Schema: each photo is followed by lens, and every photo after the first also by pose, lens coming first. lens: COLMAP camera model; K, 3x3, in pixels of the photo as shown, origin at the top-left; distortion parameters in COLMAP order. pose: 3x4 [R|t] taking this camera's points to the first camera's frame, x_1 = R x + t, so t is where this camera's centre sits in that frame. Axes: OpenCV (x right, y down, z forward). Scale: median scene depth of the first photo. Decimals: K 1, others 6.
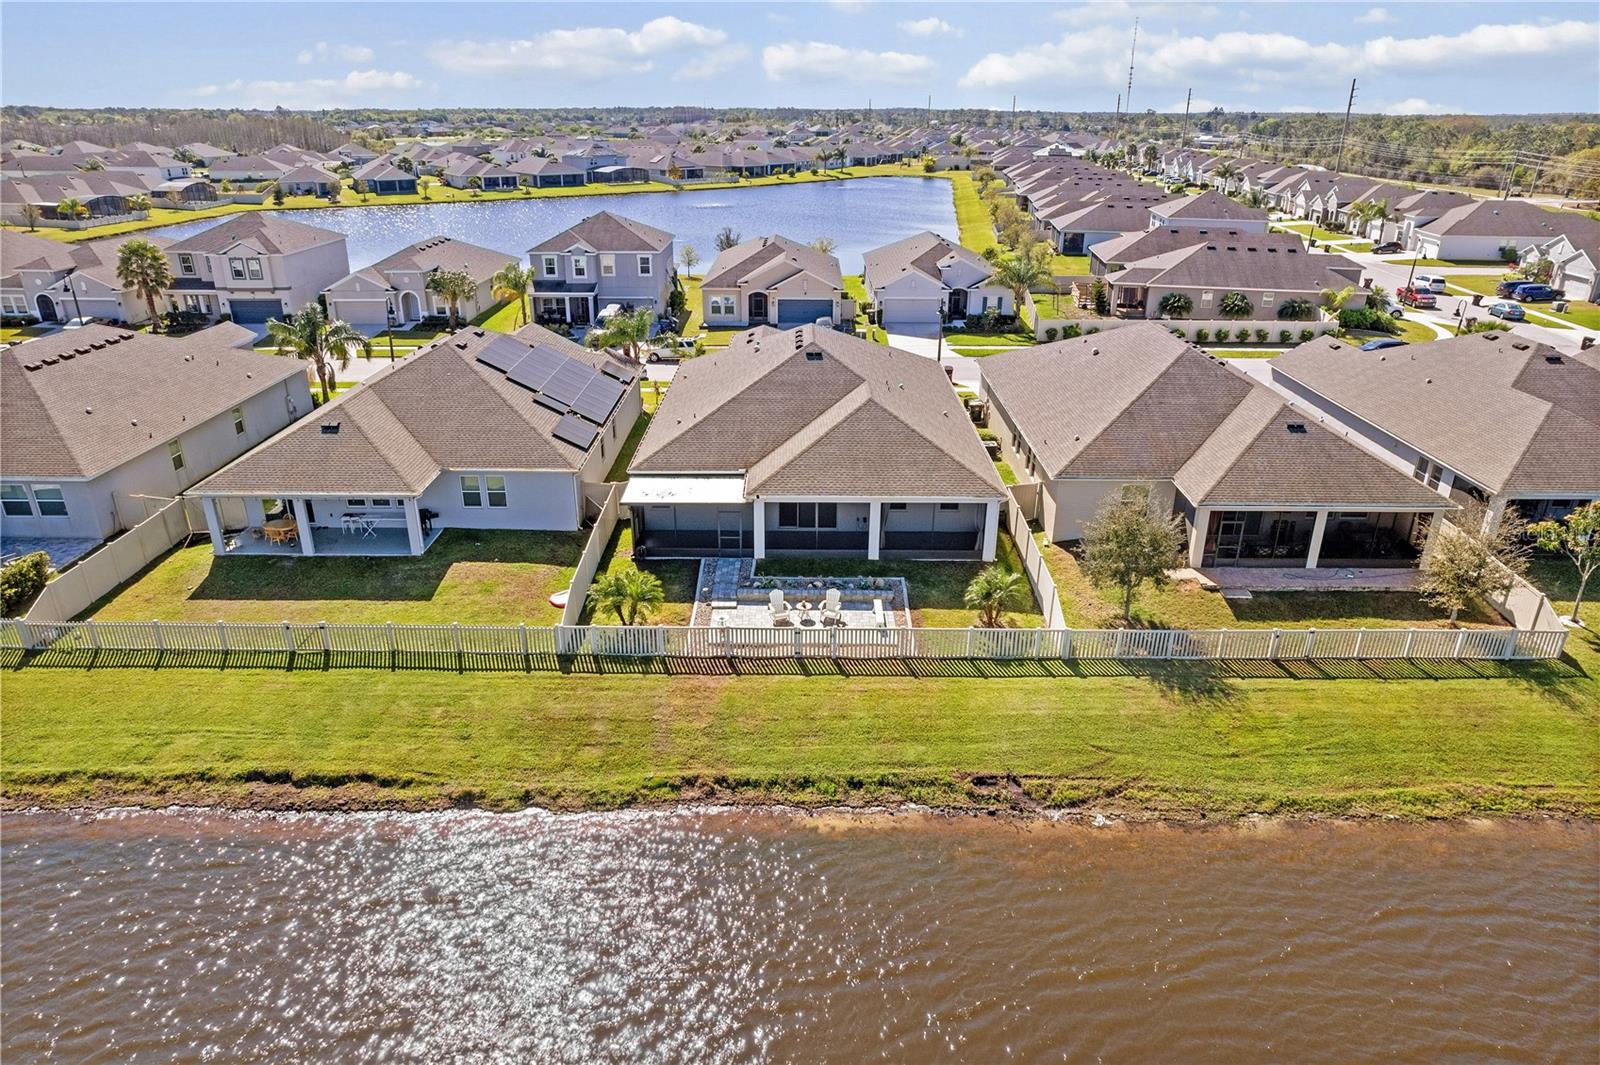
lens RADIAL K [[1013.3, 0, 800.0], [0, 1013.3, 532.5], [0, 0, 1]] dist [-0.084203, 0.080725]
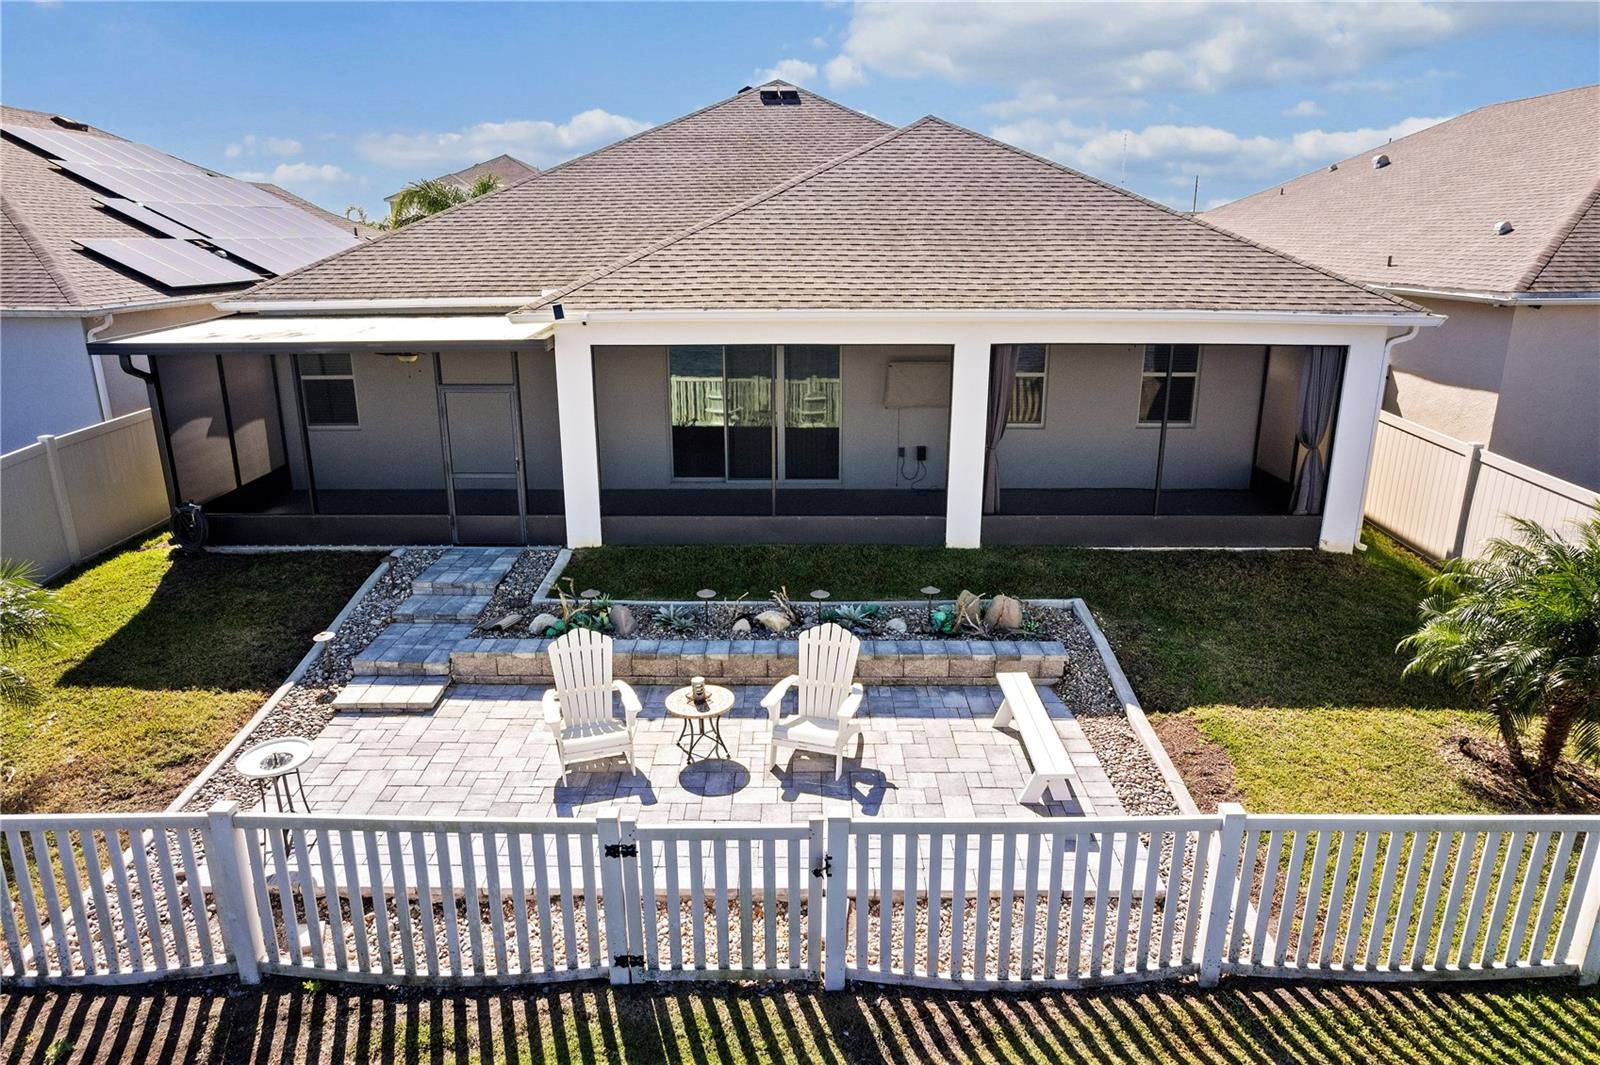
lens RADIAL K [[1013.3, 0, 800.0], [0, 1013.3, 532.5], [0, 0, 1]] dist [-0.084203, 0.080725]
pose [[0.999979, -0.006422, -0.001054, 0.024585], [0.006262, 0.993607, -0.112721, 0.055584], [0.001771, 0.112712, 0.993626, 0.704673]]
